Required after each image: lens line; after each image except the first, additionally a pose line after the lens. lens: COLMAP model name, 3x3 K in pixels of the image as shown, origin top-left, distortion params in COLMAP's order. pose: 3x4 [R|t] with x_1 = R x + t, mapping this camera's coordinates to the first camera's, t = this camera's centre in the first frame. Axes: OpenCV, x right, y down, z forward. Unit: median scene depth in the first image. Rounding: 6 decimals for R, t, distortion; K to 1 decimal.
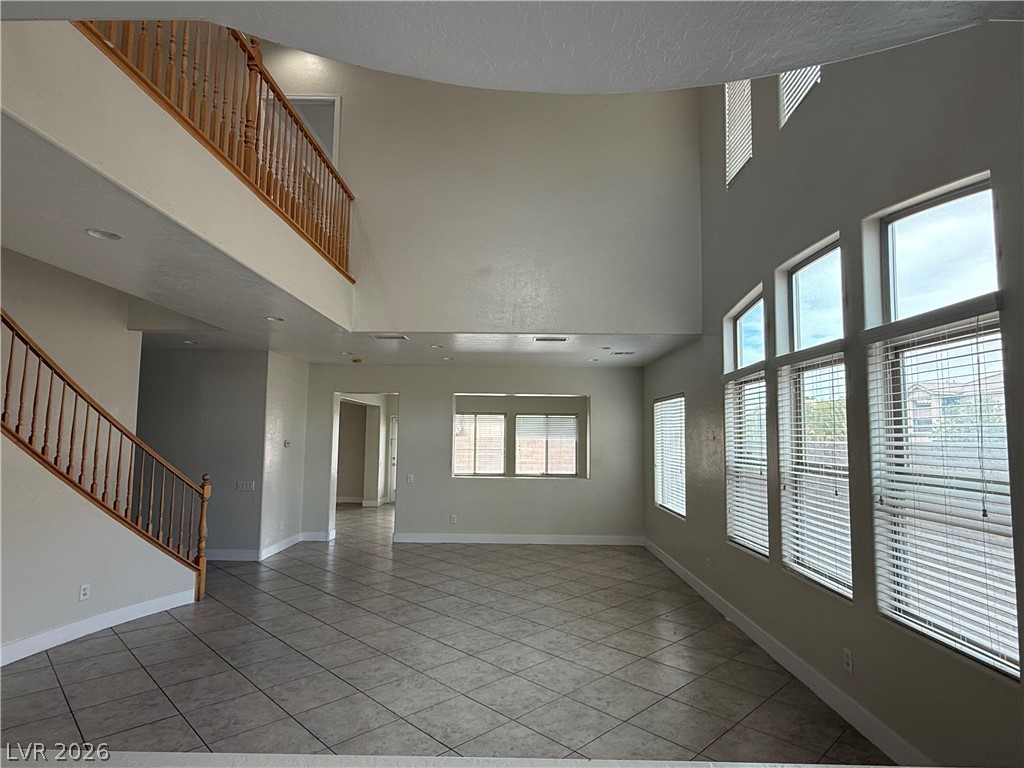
lens RADIAL K [[571.5, 0, 512.3], [0, 571.5, 383.6], [0, 0, 1]] dist [-0.002243, 0.000538]
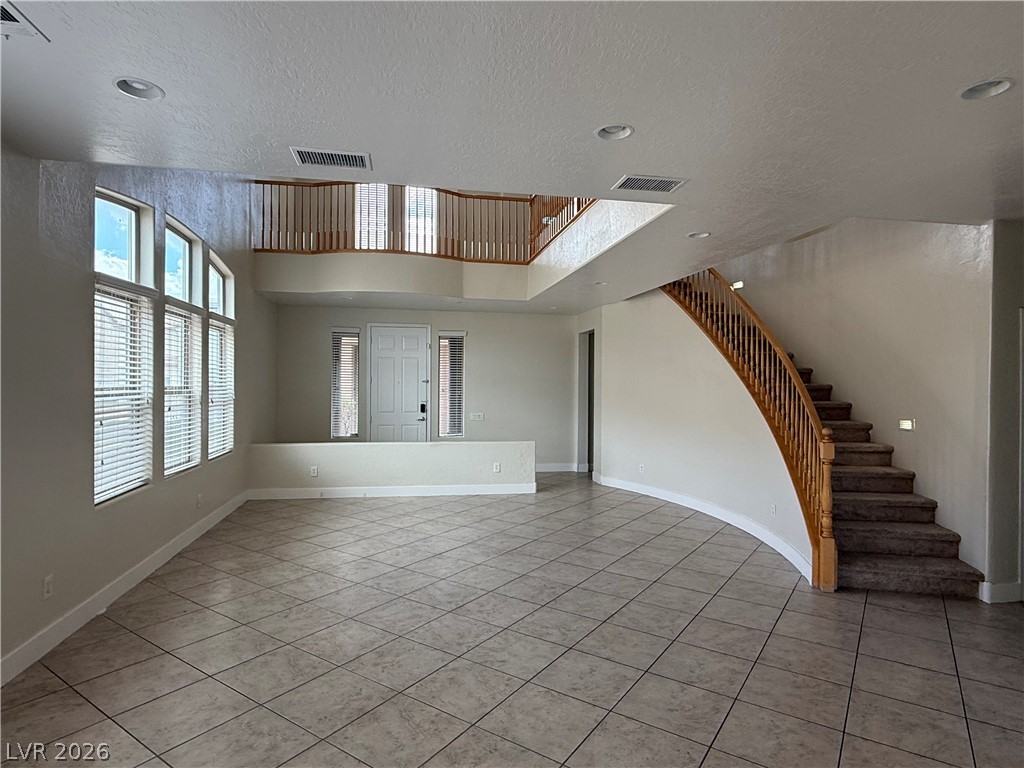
lens RADIAL K [[571.5, 0, 511.4], [0, 571.5, 384.2], [0, 0, 1]] dist [-0.002243, 0.000538]
pose [[-0.980839, -0.018917, -0.193900, 0.014184], [-0.001601, 0.996024, -0.089070, 0.208705], [0.194814, -0.087053, -0.976969, 2.041371]]
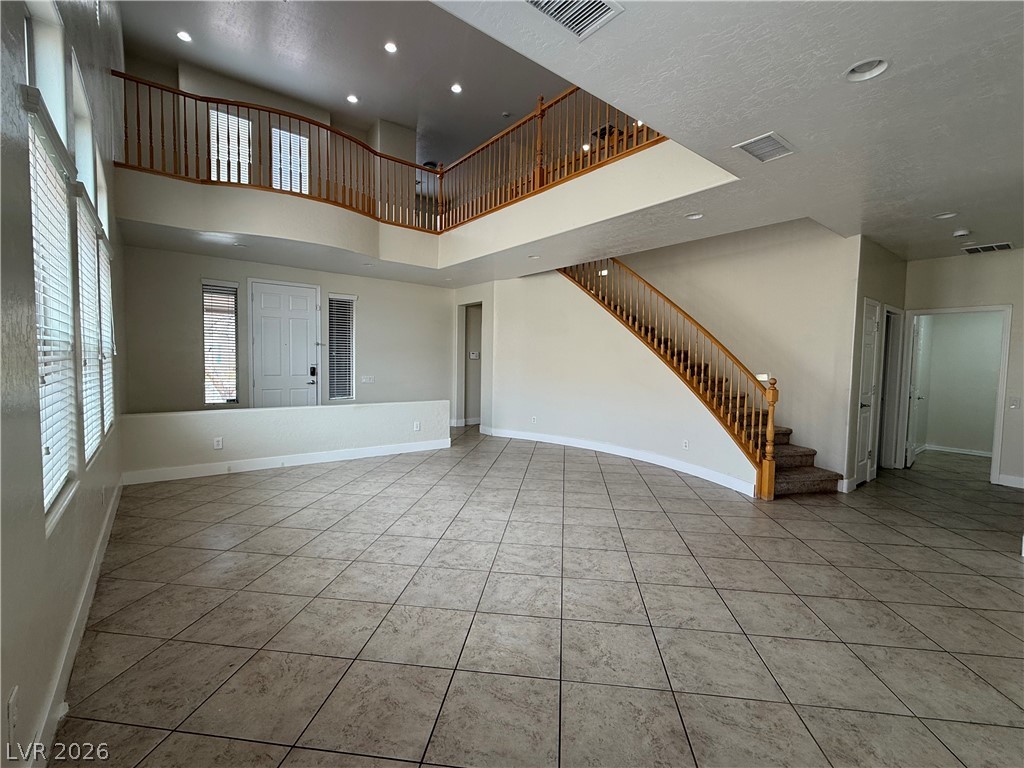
lens RADIAL K [[445.4, 0, 513.0], [0, 445.4, 383.8], [0, 0, 1]] dist [0.000670, -0.000273]
pose [[-0.777822, 0.007263, -0.628443, 0.361453], [0.028980, 0.999284, -0.024320, 0.214616], [0.627816, -0.037128, -0.777476, 1.625987]]
